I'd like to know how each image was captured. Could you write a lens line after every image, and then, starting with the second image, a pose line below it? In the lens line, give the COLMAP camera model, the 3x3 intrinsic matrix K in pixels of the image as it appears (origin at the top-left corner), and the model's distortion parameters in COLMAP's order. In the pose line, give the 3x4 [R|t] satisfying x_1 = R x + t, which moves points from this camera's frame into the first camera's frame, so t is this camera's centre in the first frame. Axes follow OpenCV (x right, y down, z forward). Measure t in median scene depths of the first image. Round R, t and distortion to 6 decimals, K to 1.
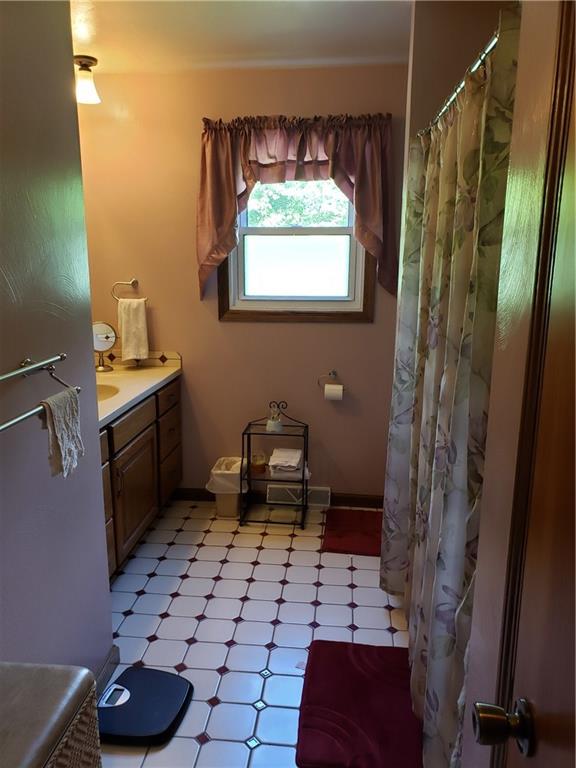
lens RADIAL K [[585.4, 0, 288.0], [0, 585.4, 384.0], [0, 0, 1]] dist [0.041111, -0.038413]
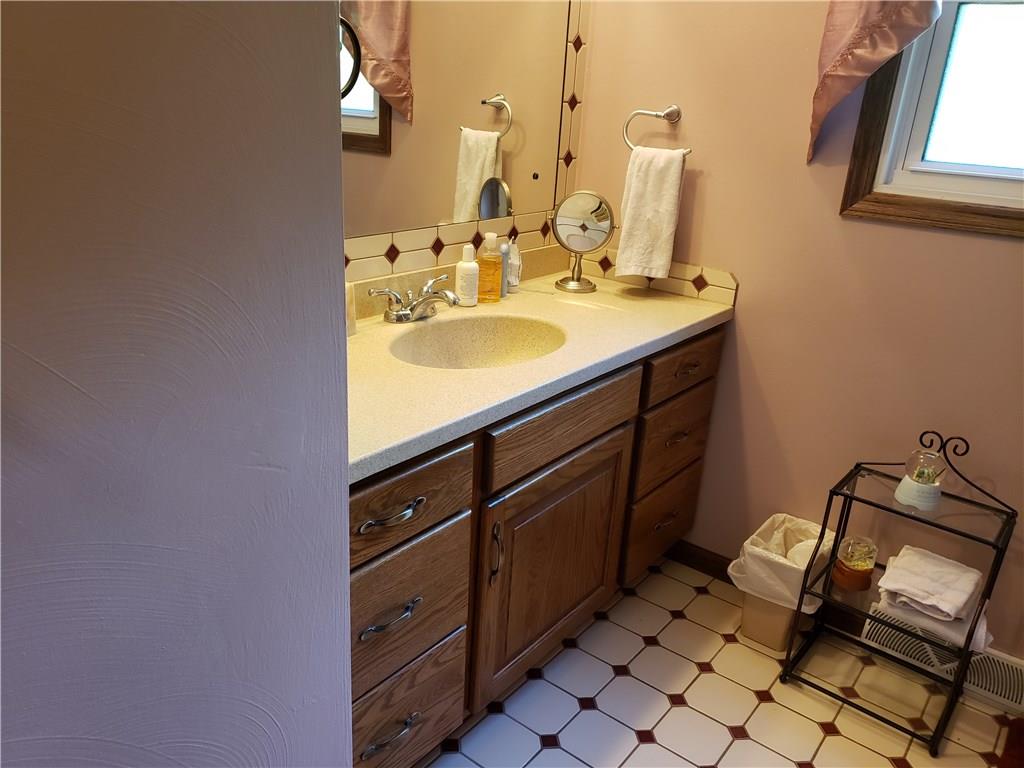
lens RADIAL K [[780.6, 0, 512.0], [0, 780.6, 384.0], [0, 0, 1]] dist [0.041111, -0.038413]
pose [[0.838076, 0.226113, -0.496489, -0.006018], [-0.160457, 0.971975, 0.171808, -0.049618], [0.521423, -0.064323, 0.850871, 0.386216]]
